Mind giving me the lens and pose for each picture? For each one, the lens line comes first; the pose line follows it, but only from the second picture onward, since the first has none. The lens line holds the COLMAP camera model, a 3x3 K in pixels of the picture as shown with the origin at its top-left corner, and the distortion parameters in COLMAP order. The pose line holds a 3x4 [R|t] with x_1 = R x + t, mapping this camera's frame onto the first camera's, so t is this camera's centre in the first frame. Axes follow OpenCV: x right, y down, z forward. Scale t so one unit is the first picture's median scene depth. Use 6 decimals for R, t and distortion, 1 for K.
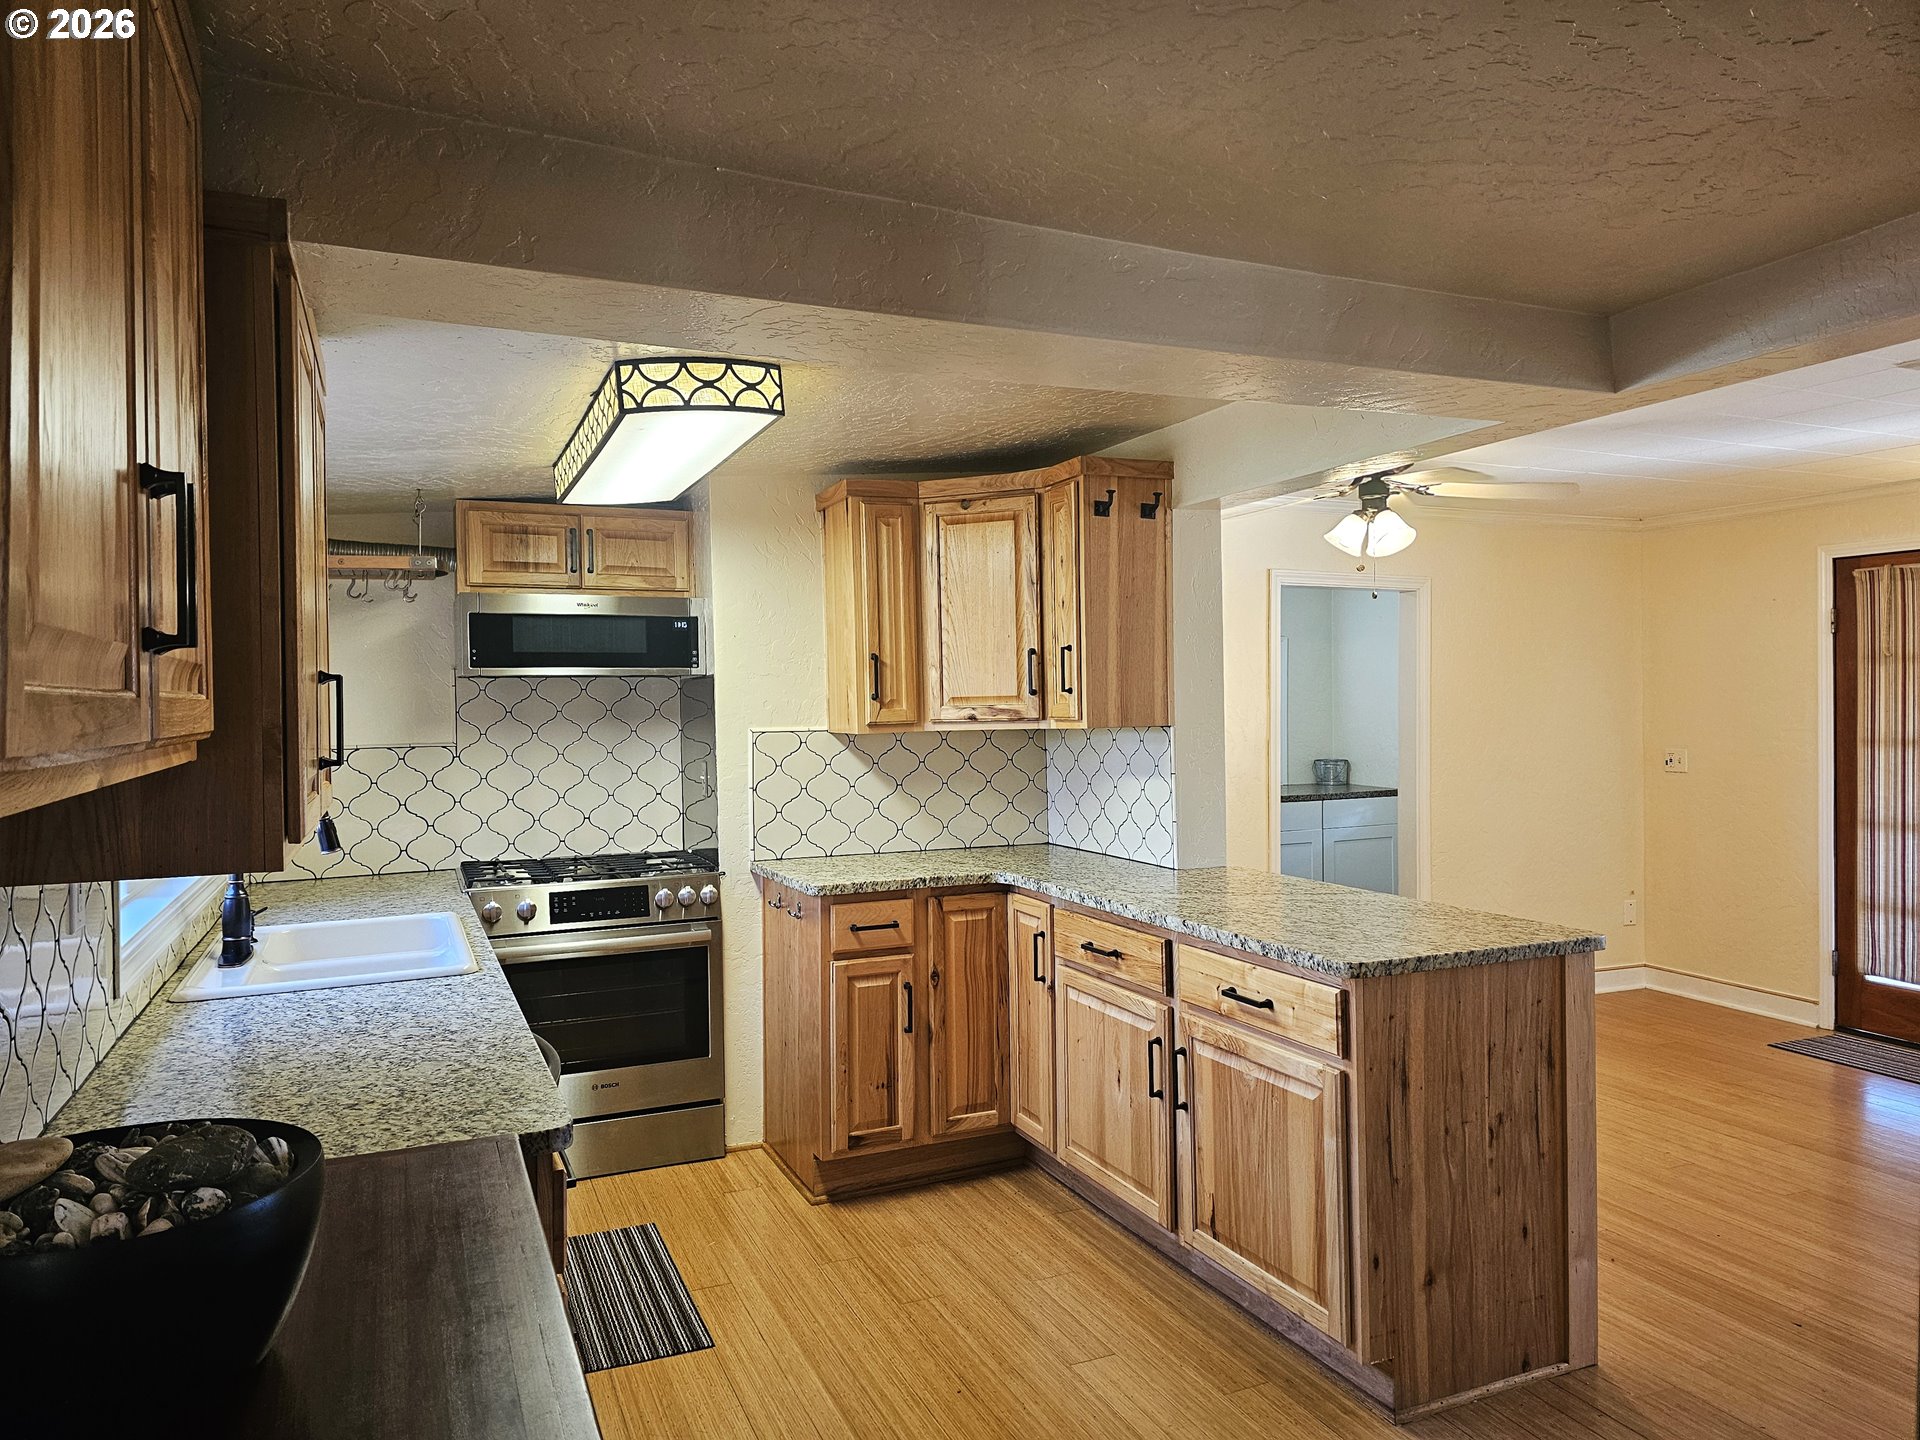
lens RADIAL K [[1286.8, 0, 955.3], [0, 1286.8, 746.6], [0, 0, 1]] dist [0.007413, 0.000891]
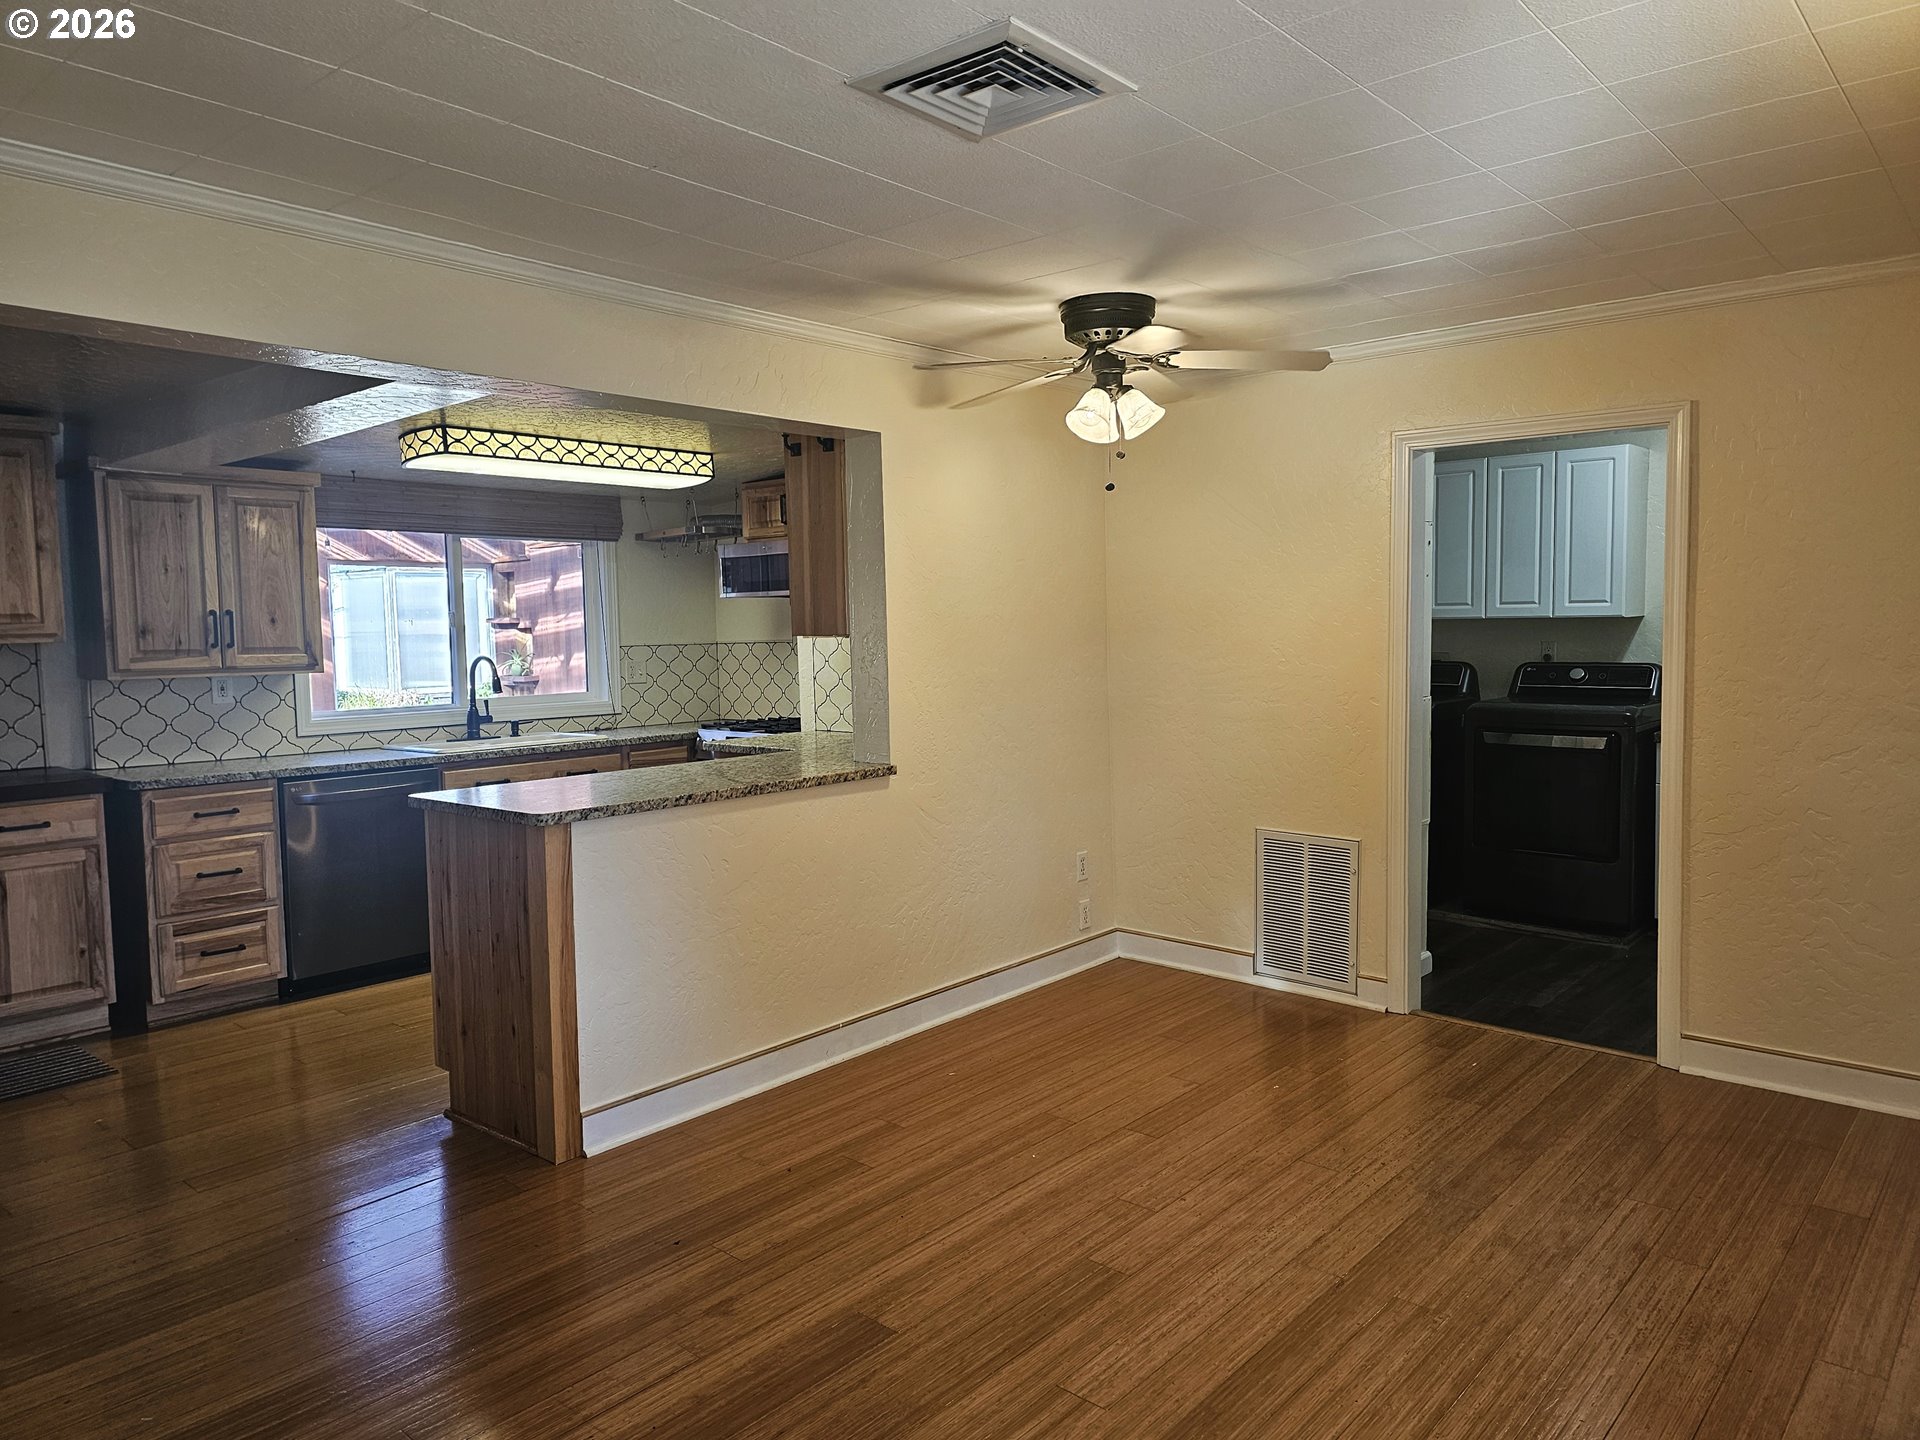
lens RADIAL K [[1299.1, 0, 960.7], [0, 1299.1, 711.9], [0, 0, 1]] dist [0.017725, 0.000201]
pose [[0.434462, 0.065320, -0.898318, 0.877824], [-0.013591, 0.997729, 0.065976, -0.017867], [0.900587, -0.016455, 0.434363, 0.411707]]
